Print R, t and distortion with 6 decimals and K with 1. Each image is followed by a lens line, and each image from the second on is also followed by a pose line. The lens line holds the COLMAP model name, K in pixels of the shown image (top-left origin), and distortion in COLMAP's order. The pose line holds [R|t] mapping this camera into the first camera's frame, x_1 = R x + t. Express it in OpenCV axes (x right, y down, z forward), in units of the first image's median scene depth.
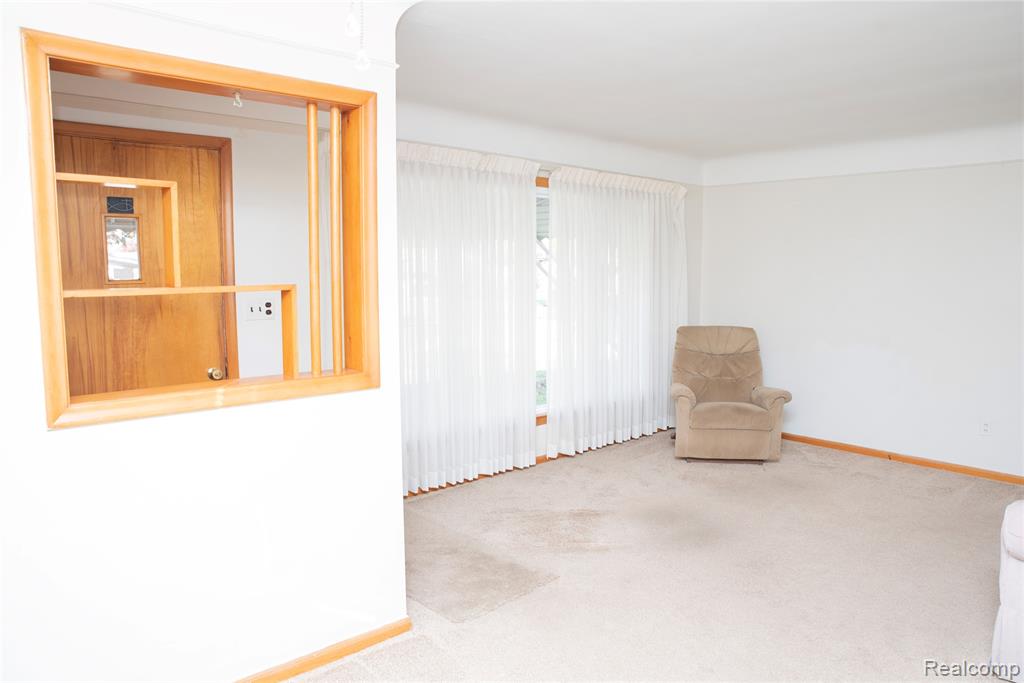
lens RADIAL K [[692.3, 0, 514.6], [0, 692.3, 342.2], [0, 0, 1]] dist [-0.118234, 0.073998]
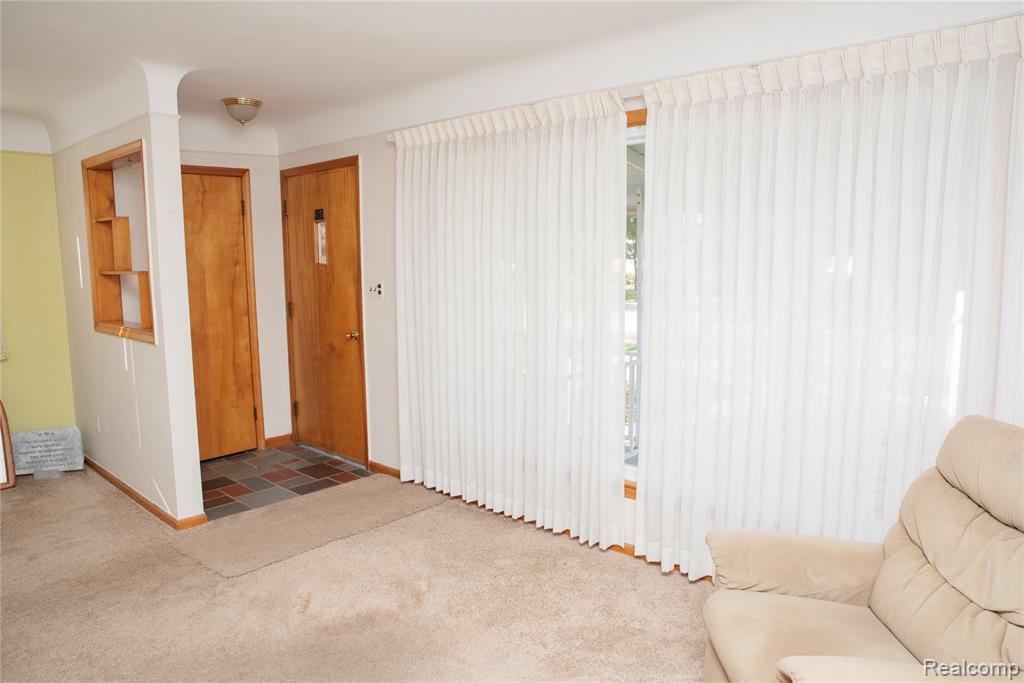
lens RADIAL K [[711.0, 0, 513.8], [0, 711.0, 343.9], [0, 0, 1]] dist [-0.110000, 0.050493]
pose [[0.094742, 0.125975, -0.987499, 0.908319], [-0.097381, 0.988376, 0.116744, -0.122934], [0.990727, 0.085103, 0.105908, 1.108117]]
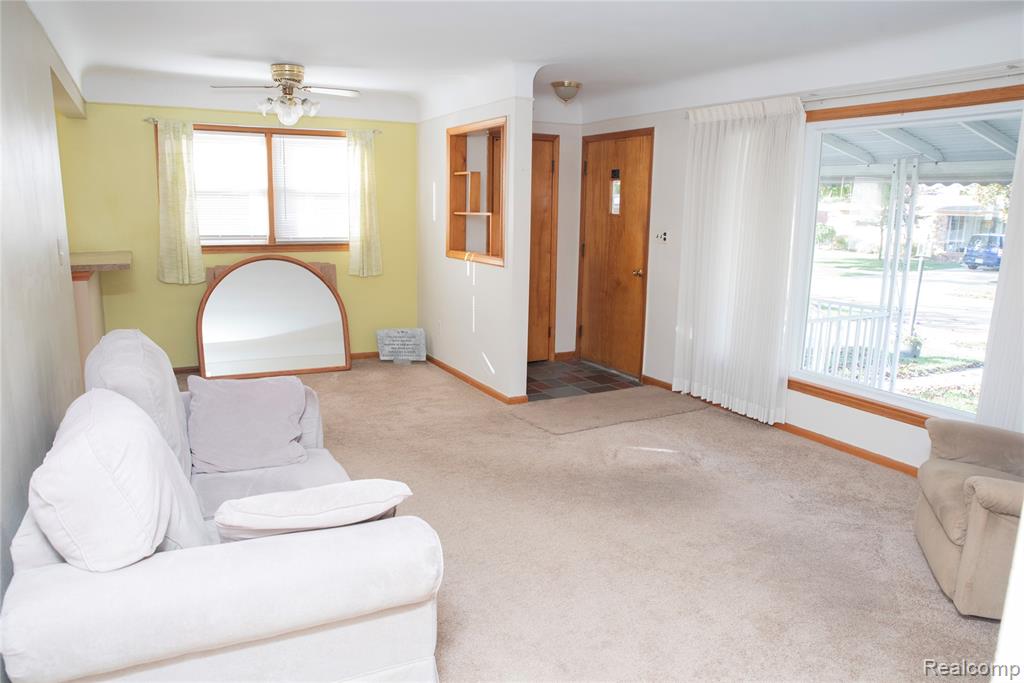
lens RADIAL K [[711.0, 0, 519.1], [0, 711.0, 340.6], [0, 0, 1]] dist [-0.110000, 0.050493]
pose [[-0.213716, 0.175992, -0.960912, 1.239739], [-0.125746, 0.970499, 0.205715, -0.106406], [0.968769, 0.164796, -0.185281, 1.012281]]
